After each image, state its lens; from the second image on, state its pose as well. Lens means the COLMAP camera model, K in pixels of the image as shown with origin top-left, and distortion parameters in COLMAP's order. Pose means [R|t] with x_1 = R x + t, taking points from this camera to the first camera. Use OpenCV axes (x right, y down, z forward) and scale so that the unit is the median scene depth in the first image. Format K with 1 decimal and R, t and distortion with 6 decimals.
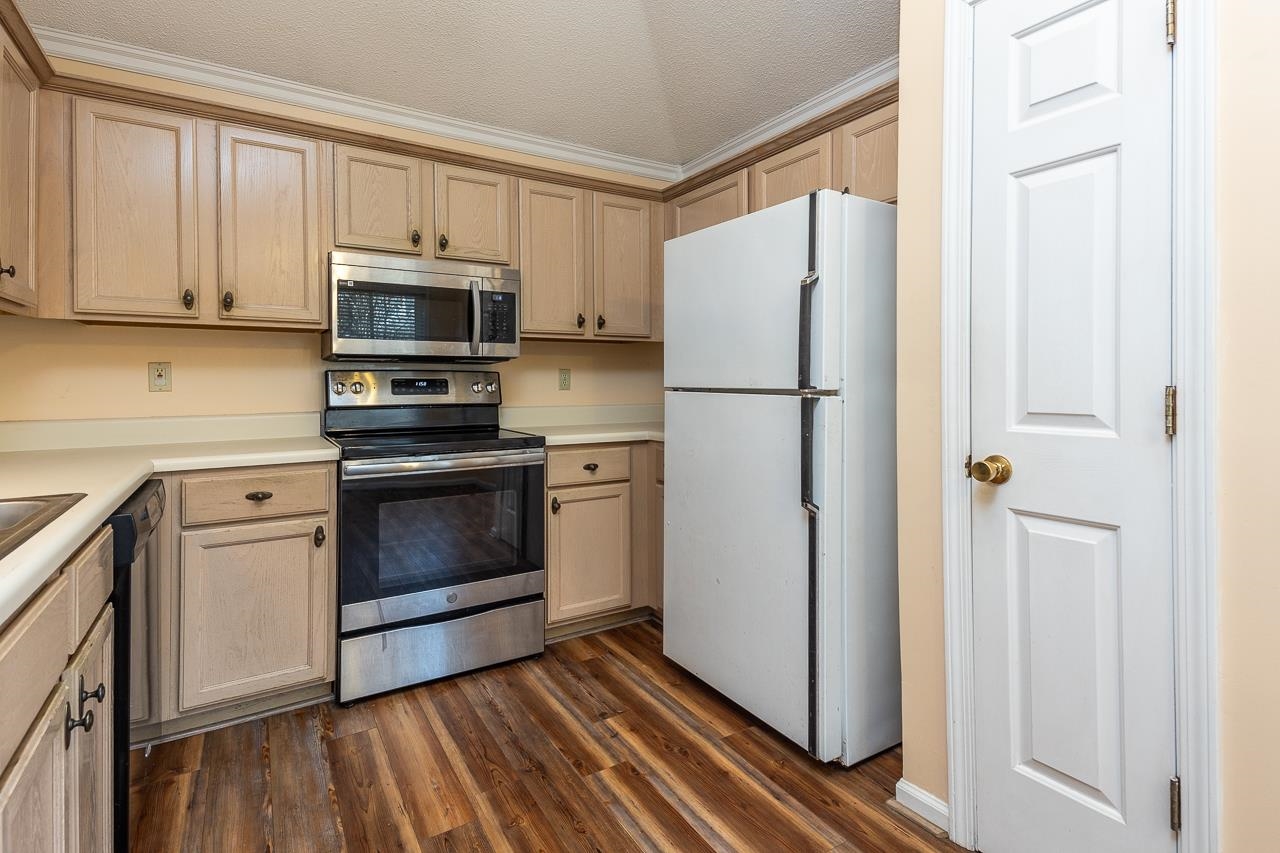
lens RADIAL K [[628.0, 0, 637.8], [0, 628.0, 381.7], [0, 0, 1]] dist [0.054774, -0.024587]
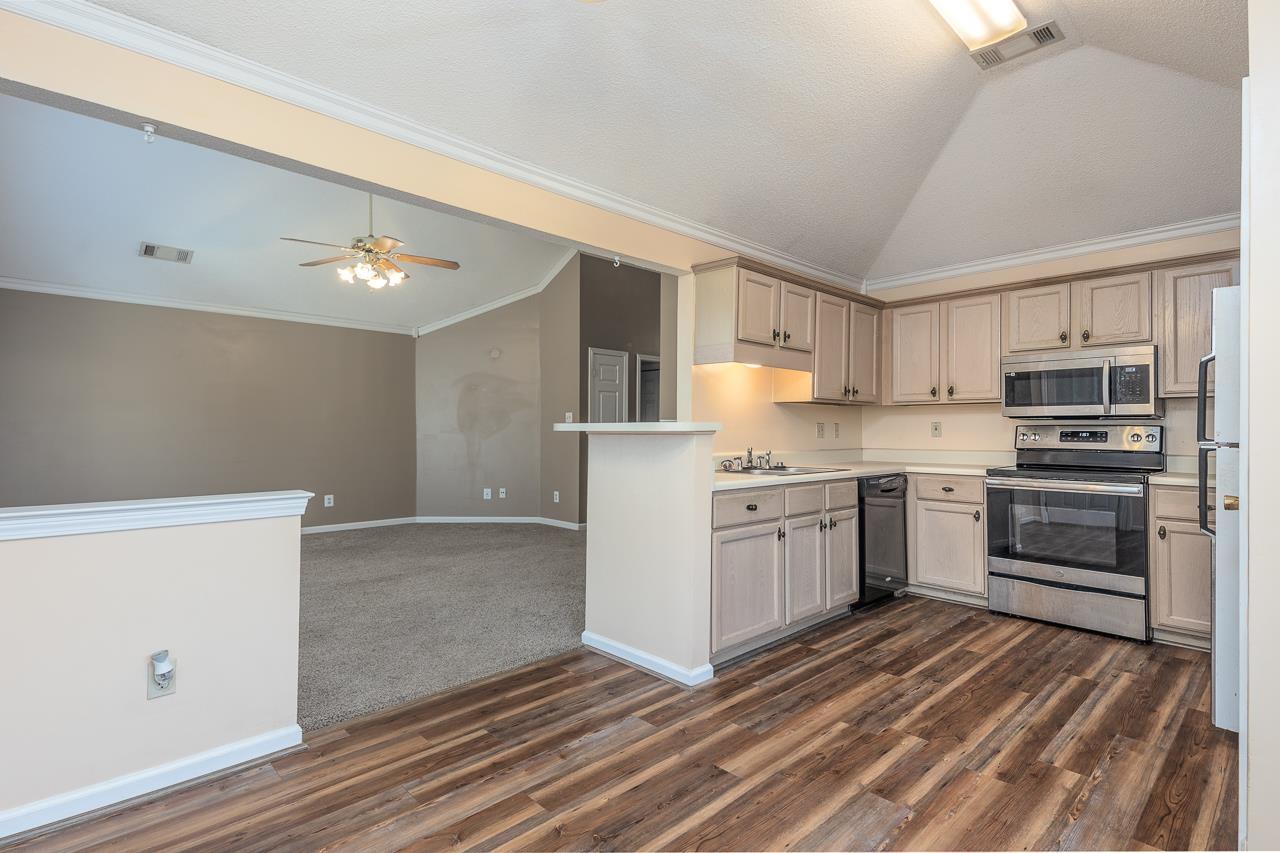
lens RADIAL K [[625.0, 0, 633.9], [0, 625.0, 429.3], [0, 0, 1]] dist [0.054809, -0.023630]
pose [[0.203414, 0.001251, -0.979092, 1.101308], [-0.004225, 0.999991, 0.000400, -0.006648], [0.979084, 0.004056, 0.203417, -0.357404]]
